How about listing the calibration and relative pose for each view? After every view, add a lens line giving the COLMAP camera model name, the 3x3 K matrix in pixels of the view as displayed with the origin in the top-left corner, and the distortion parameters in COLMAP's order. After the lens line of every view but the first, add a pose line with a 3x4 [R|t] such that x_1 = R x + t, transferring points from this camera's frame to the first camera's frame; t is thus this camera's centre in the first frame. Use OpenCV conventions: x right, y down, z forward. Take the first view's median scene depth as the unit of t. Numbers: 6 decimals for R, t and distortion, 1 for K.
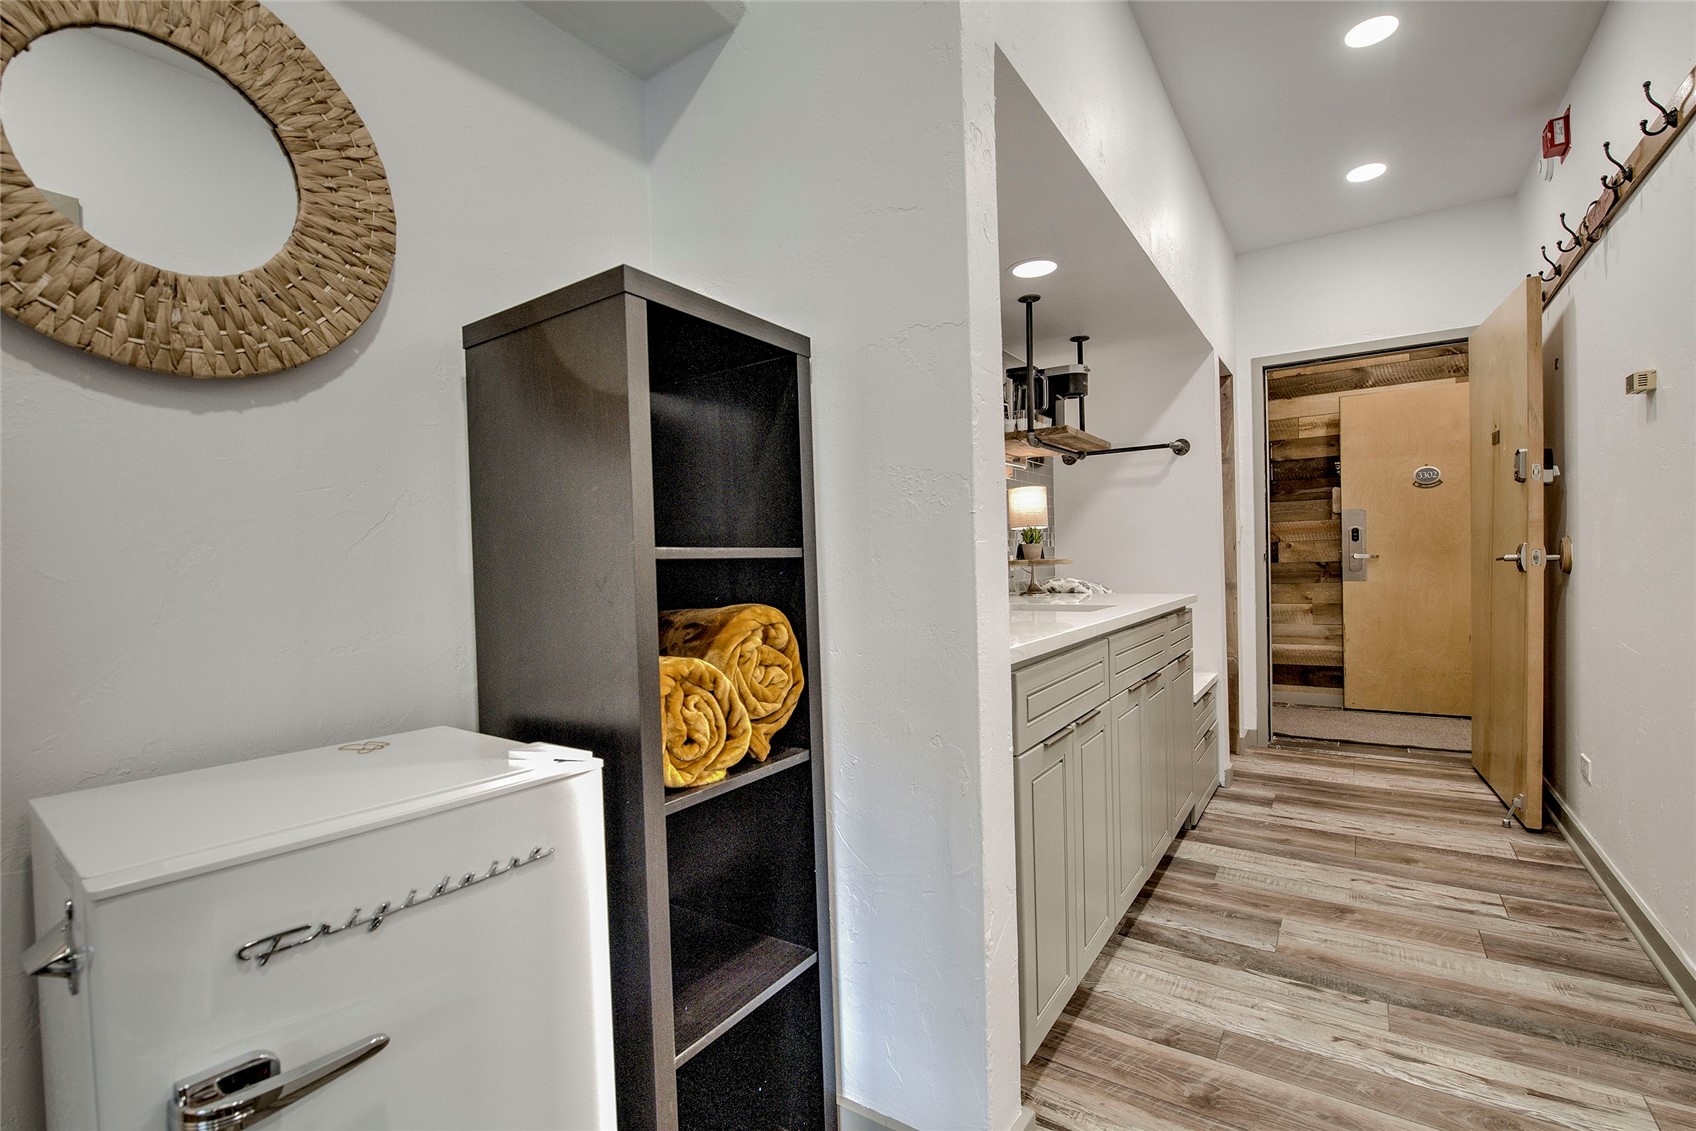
lens RADIAL K [[735.2, 0, 848.0], [0, 735.2, 565.5], [0, 0, 1]] dist [-0.016835, -0.000350]
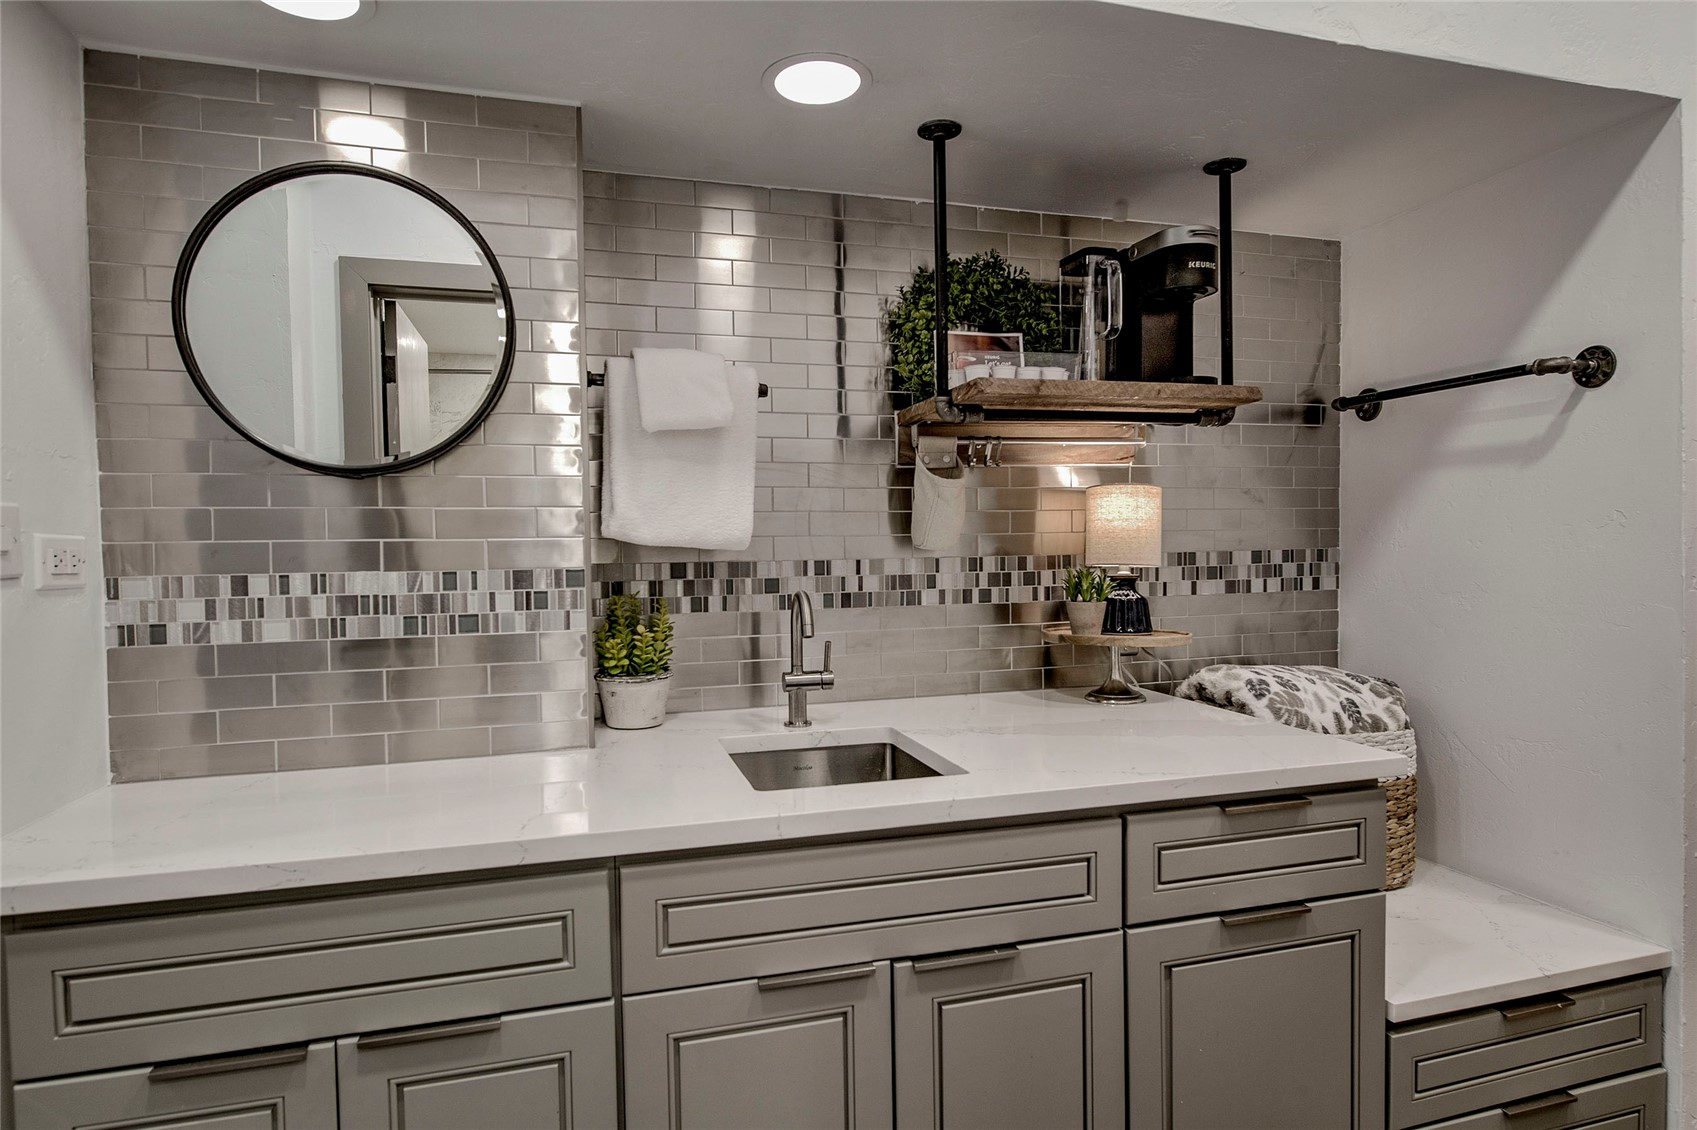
lens RADIAL K [[940.7, 0, 849.4], [0, 940.7, 559.3], [0, 0, 1]] dist [0.000992, 0.000024]
pose [[0.778018, 0.029633, -0.627542, 0.467008], [-0.013465, 0.999444, 0.030500, -0.067075], [0.628097, -0.015280, 0.777985, 0.345503]]
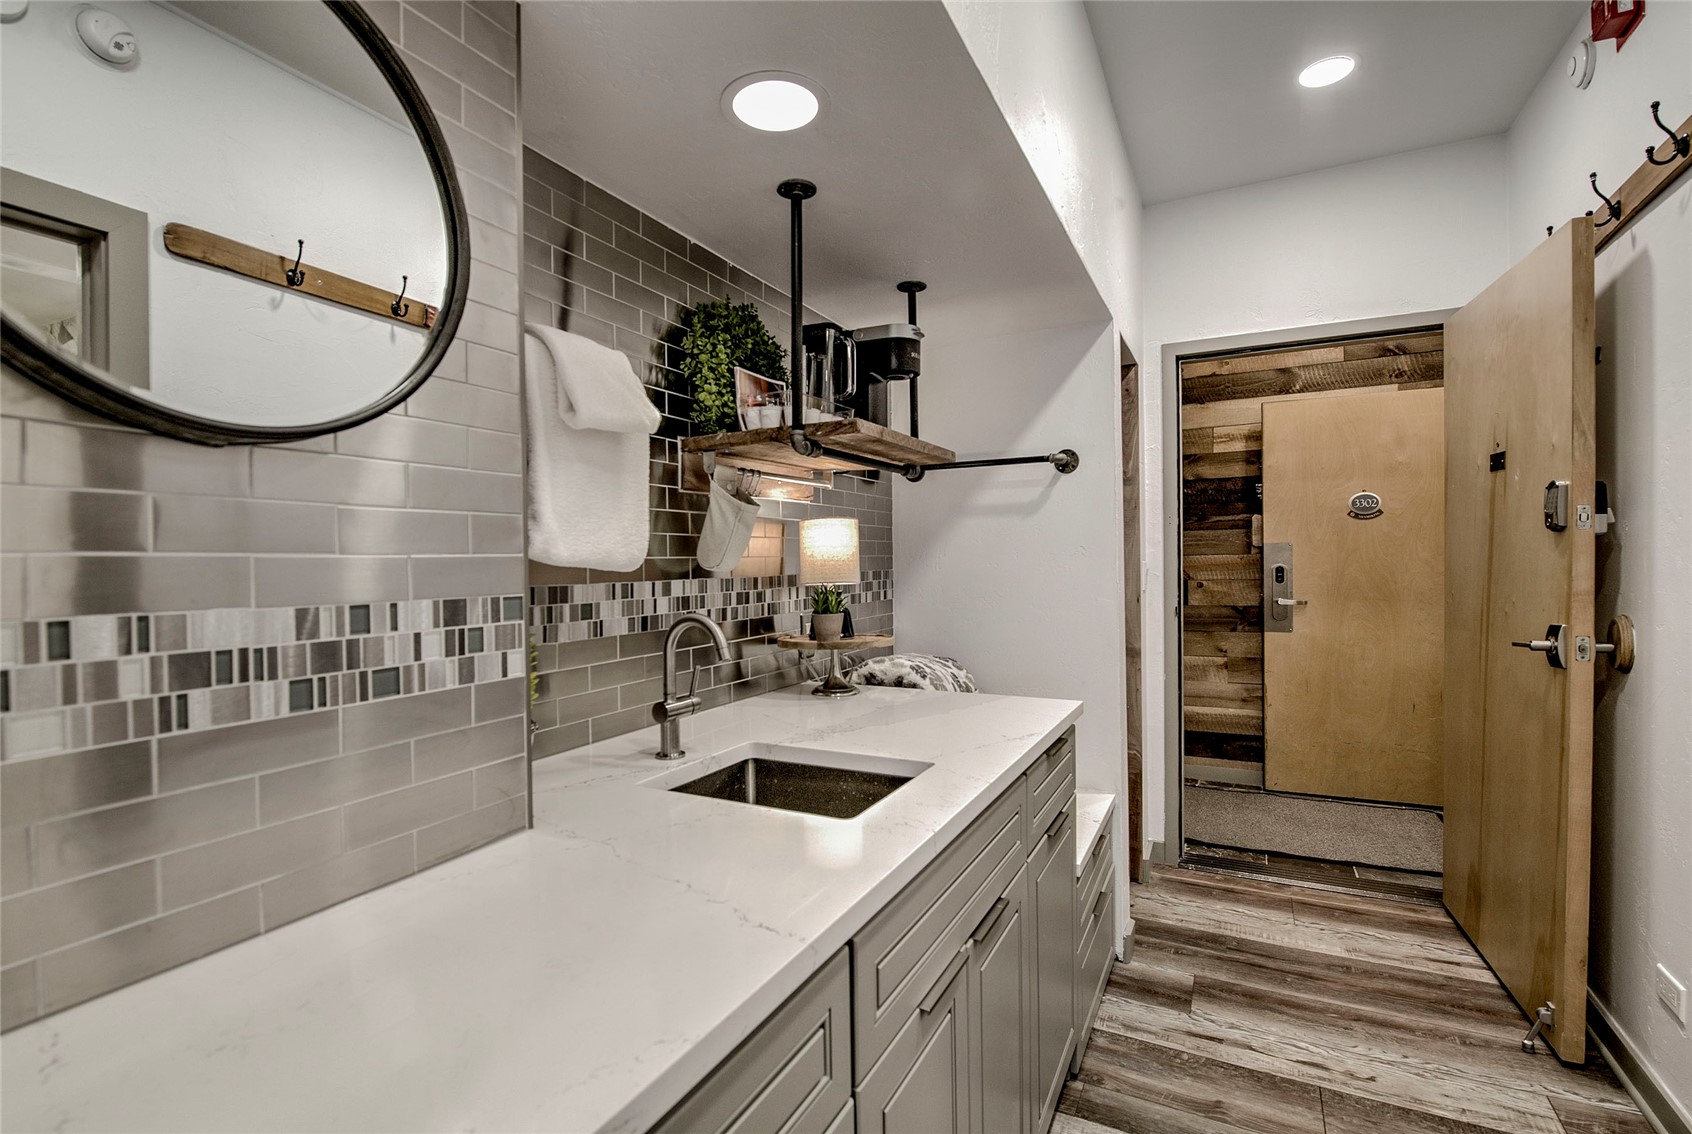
lens RADIAL K [[760.3, 0, 849.2], [0, 760.3, 563.1], [0, 0, 1]] dist [-0.015318, -0.000350]
pose [[0.991758, 0.012592, 0.127504, 0.165265], [-0.011363, 0.999882, -0.010363, -0.057233], [-0.127619, 0.008829, 0.991784, 0.325783]]
